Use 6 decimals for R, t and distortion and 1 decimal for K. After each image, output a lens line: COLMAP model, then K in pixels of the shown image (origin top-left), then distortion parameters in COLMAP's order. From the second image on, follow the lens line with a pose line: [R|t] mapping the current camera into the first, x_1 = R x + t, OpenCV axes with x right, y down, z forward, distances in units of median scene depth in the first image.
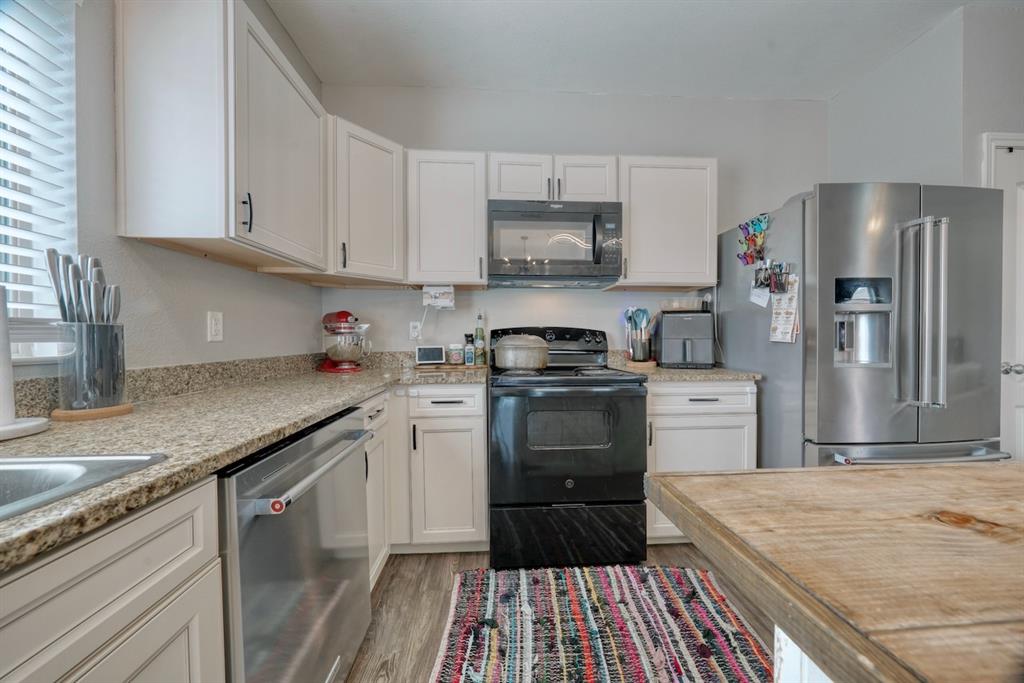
lens RADIAL K [[343.0, 0, 517.9], [0, 343.0, 340.0], [0, 0, 1]] dist [-0.002406, -0.000288]
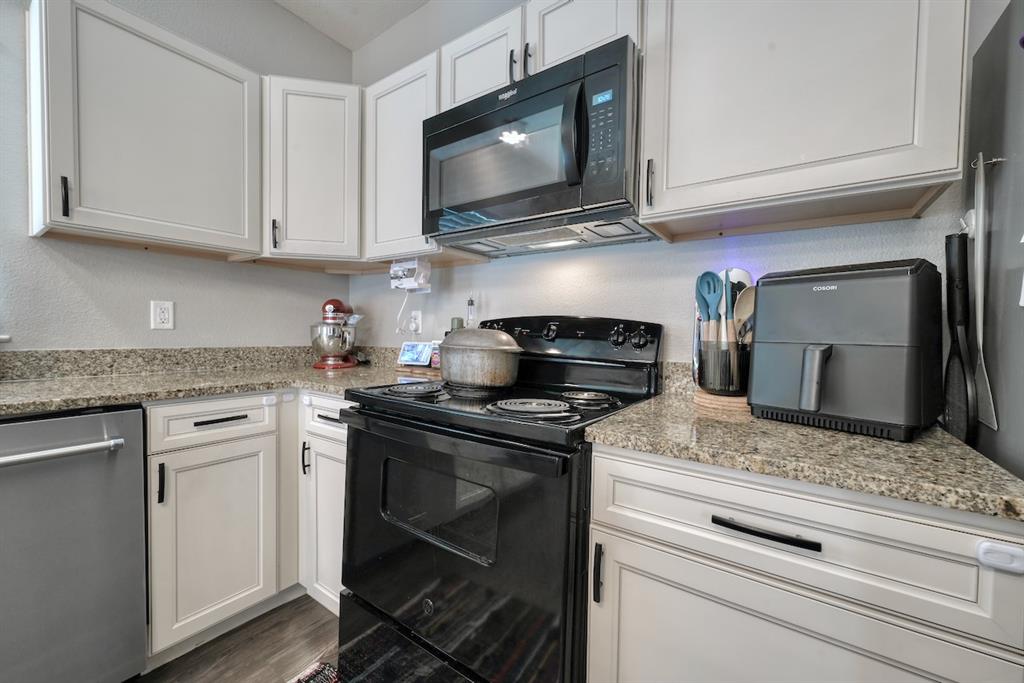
lens RADIAL K [[402.0, 0, 516.5], [0, 402.0, 341.7], [0, 0, 1]] dist [-0.001556, 0.000938]
pose [[0.782140, 0.030685, -0.622346, 0.696749], [-0.026522, 0.999521, 0.015950, -0.005432], [0.622537, 0.004031, 0.782580, 0.656582]]
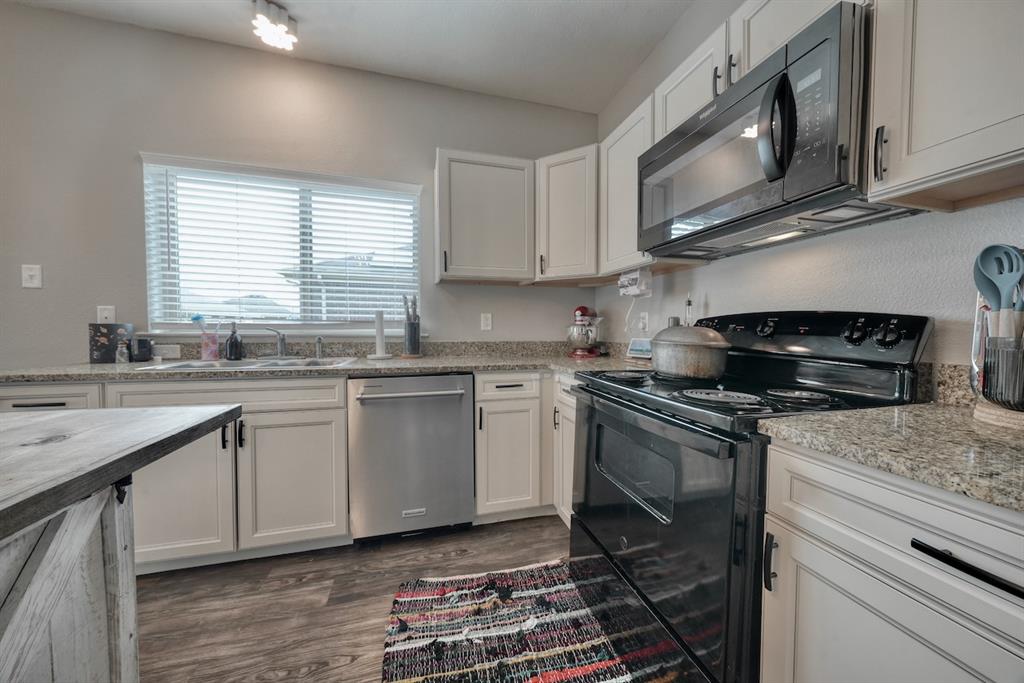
lens RADIAL K [[343.0, 0, 513.1], [0, 343.0, 340.2], [0, 0, 1]] dist [-0.002406, -0.000288]
pose [[0.210870, 0.036634, -0.976827, 0.833847], [-0.014816, 0.999302, 0.034278, -0.006198], [0.977402, 0.007245, 0.211265, 0.701437]]
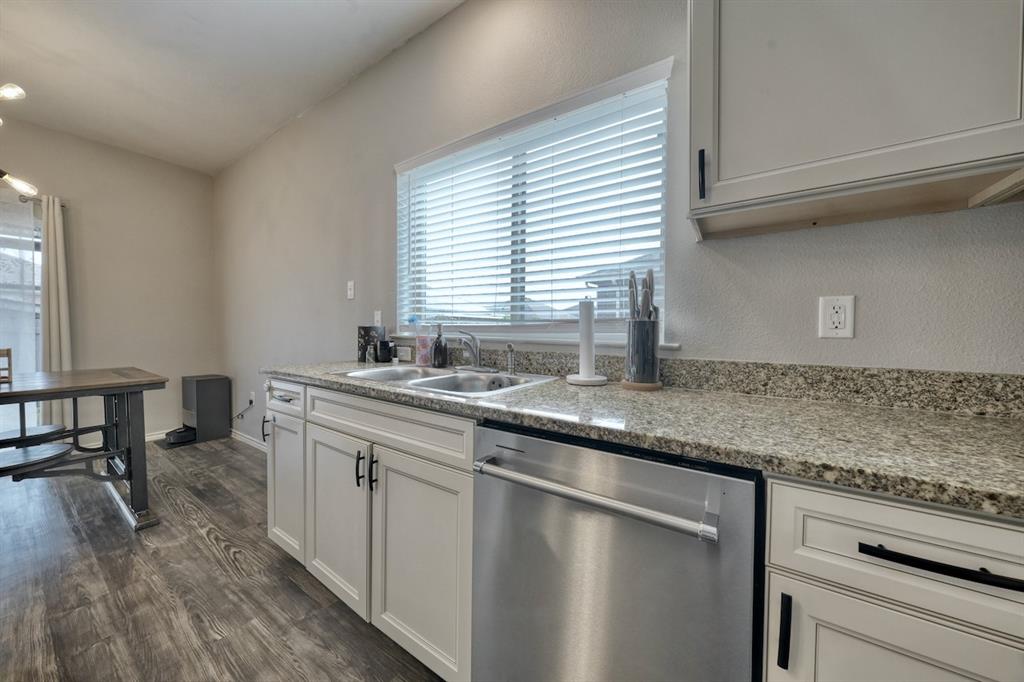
lens RADIAL K [[343.0, 0, 513.3], [0, 343.0, 337.9], [0, 0, 1]] dist [-0.002406, -0.000288]
pose [[-0.601998, 0.017316, -0.798310, 0.089128], [-0.014269, 0.999372, 0.032437, -0.008115], [0.798370, 0.030918, -0.601373, 0.826613]]
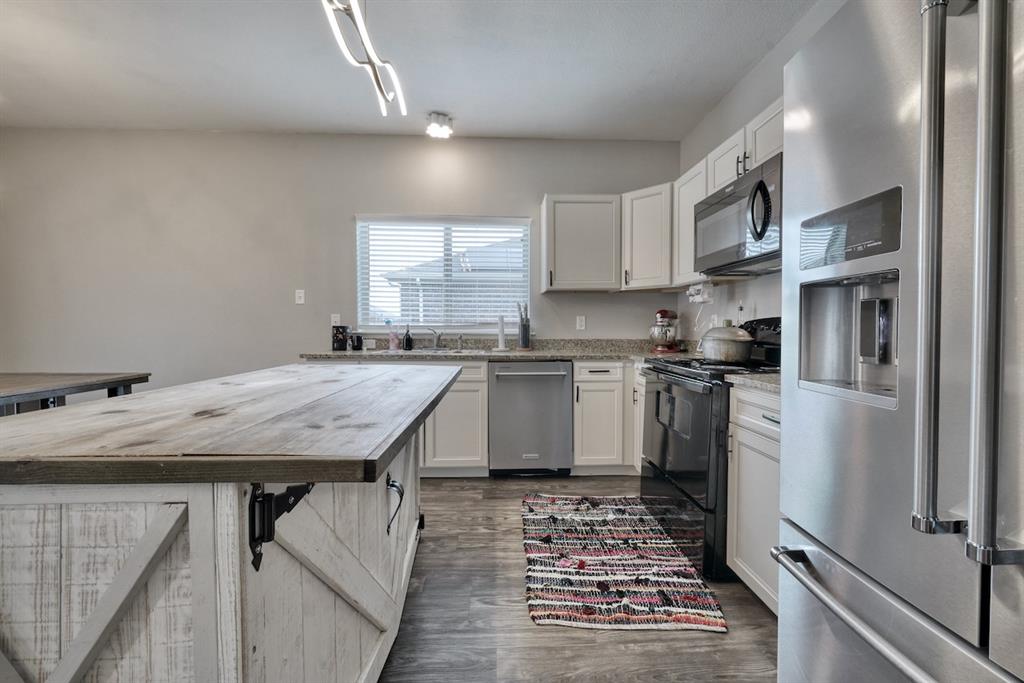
lens RADIAL K [[402.0, 0, 515.8], [0, 402.0, 341.1], [0, 0, 1]] dist [-0.001556, 0.000938]
pose [[-0.012960, 0.035041, -0.999302, 1.590760], [-0.012672, 0.999300, 0.035205, -0.007852], [0.999836, 0.013119, -0.012507, 0.567023]]
